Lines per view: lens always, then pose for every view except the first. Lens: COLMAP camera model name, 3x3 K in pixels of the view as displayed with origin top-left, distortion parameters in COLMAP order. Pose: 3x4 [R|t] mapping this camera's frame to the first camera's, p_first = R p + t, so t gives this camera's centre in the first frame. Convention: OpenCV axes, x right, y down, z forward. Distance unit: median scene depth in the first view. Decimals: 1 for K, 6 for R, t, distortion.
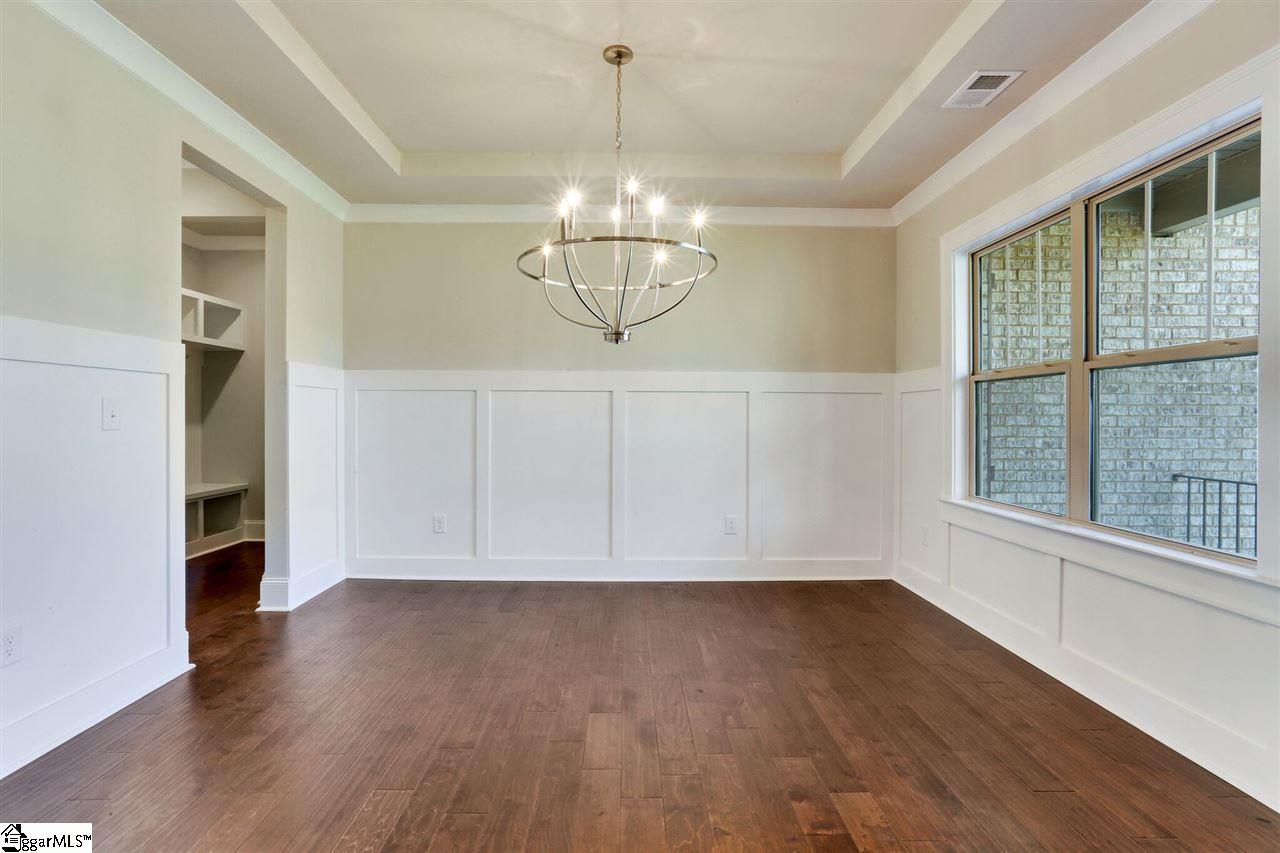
lens RADIAL K [[626.8, 0, 638.7], [0, 626.8, 418.4], [0, 0, 1]] dist [-0.013788, 0.001291]
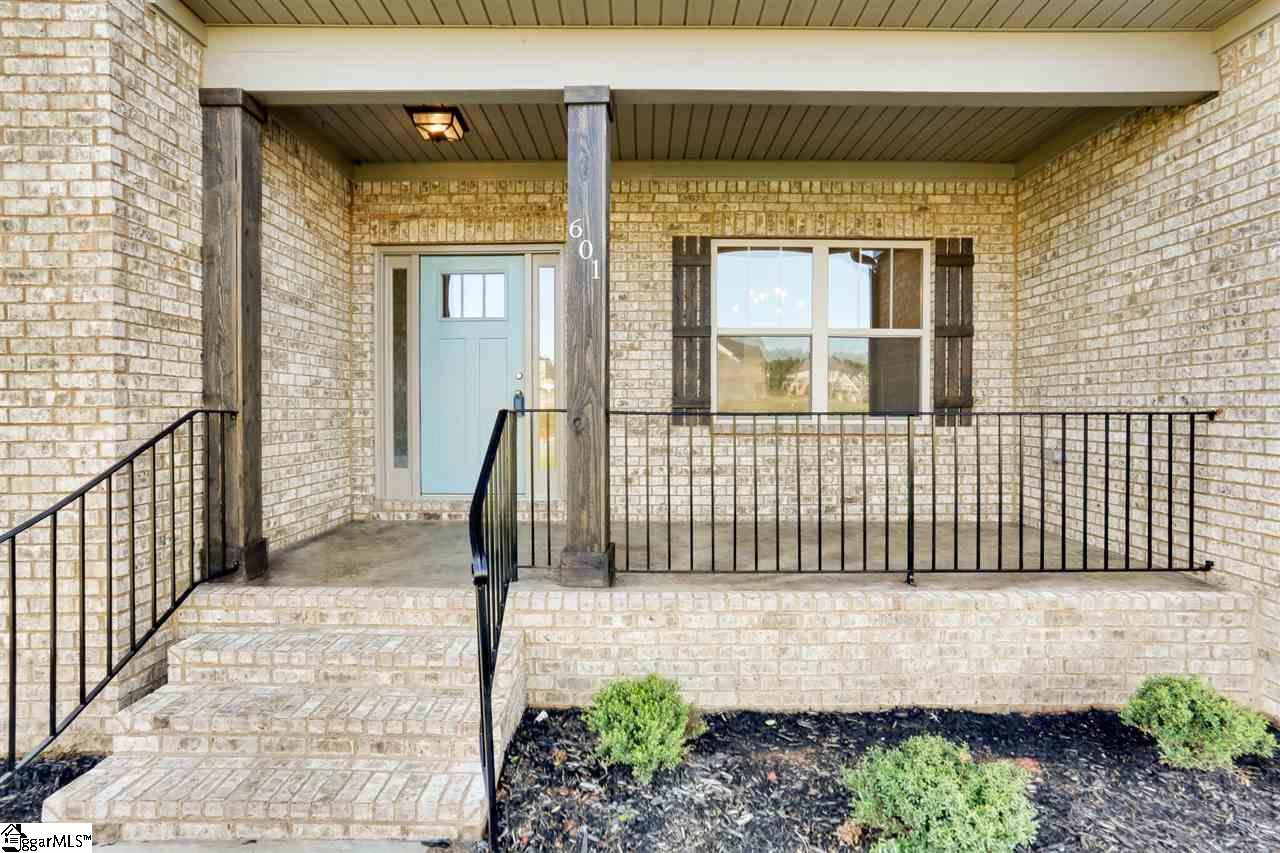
lens RADIAL K [[626.8, 0, 638.9], [0, 626.8, 417.1], [0, 0, 1]] dist [-0.013788, 0.001291]
pose [[-0.006689, 0.008080, -0.999945, 1.625409], [-0.003396, 0.999961, 0.008103, 0.093336], [0.999972, 0.003450, -0.006661, 0.306547]]
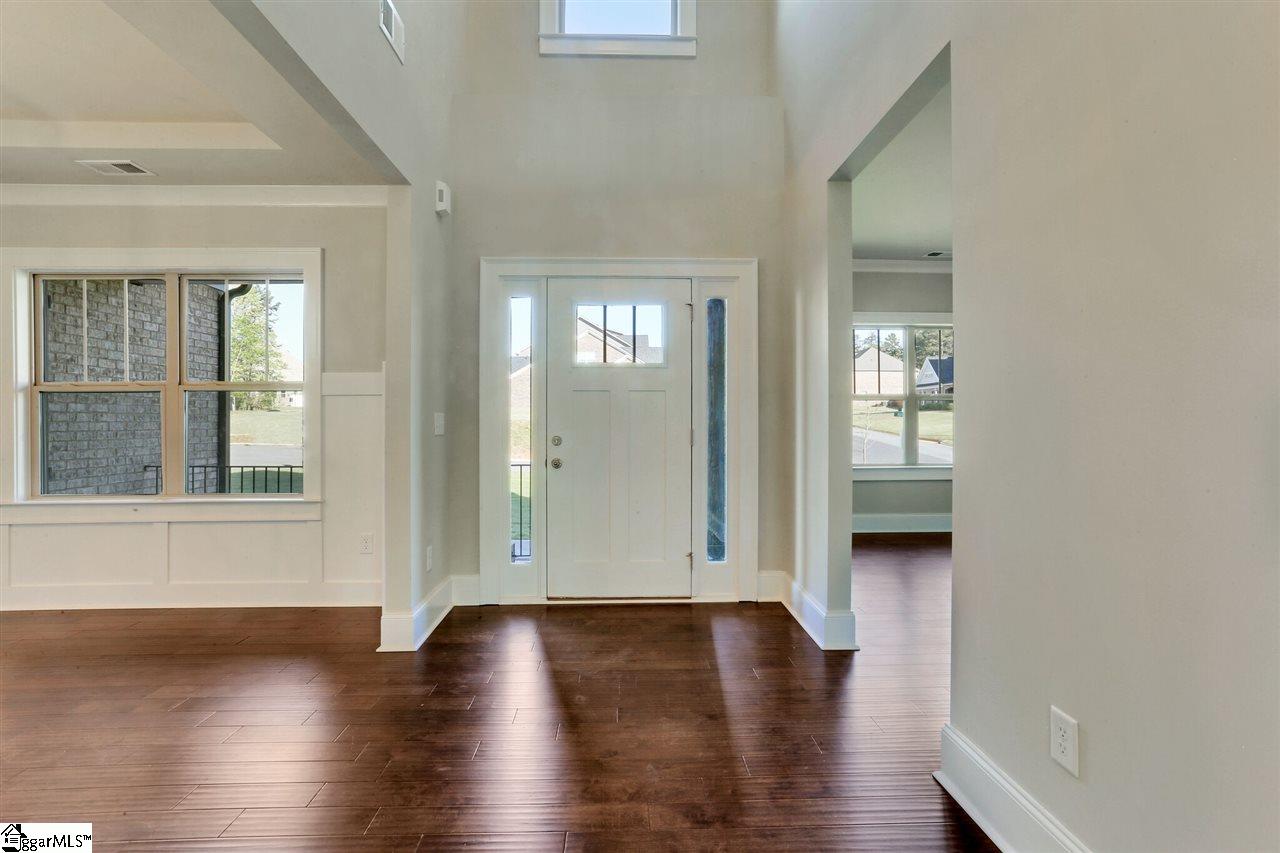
lens RADIAL K [[626.8, 0, 640.4], [0, 626.8, 423.7], [0, 0, 1]] dist [-0.013788, 0.001291]
pose [[-0.018353, -0.004201, 0.999823, -0.484329], [0.002789, 0.999987, 0.004253, -0.002917], [-0.999828, 0.002867, -0.018341, -0.035030]]
